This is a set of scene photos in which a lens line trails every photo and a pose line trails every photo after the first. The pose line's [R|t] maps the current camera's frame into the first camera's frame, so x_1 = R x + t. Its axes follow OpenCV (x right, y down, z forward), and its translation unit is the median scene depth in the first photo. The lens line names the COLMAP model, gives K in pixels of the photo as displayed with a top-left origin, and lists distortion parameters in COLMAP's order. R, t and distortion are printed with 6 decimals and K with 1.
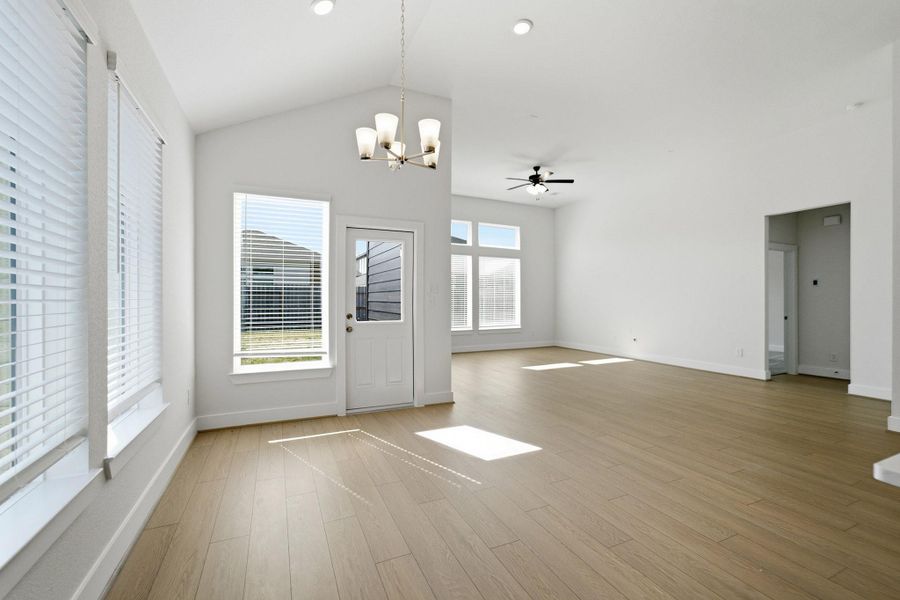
lens RADIAL K [[381.5, 0, 450.0], [0, 381.5, 300.0], [0, 0, 1]] dist [-0.000317, 0.000018]
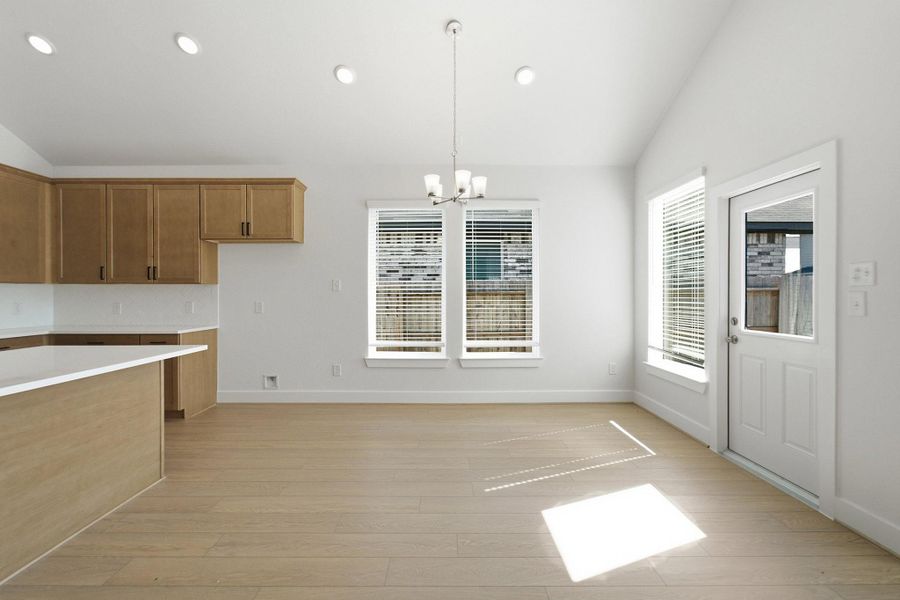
lens RADIAL K [[373.4, 0, 446.3], [0, 373.4, 297.6], [0, 0, 1]] dist [0.000147, 0.000134]
pose [[-0.419230, 0.002948, -0.907875, 0.576573], [-0.002206, 0.999988, 0.004266, -0.003371], [0.907877, 0.003791, -0.419219, 0.774314]]
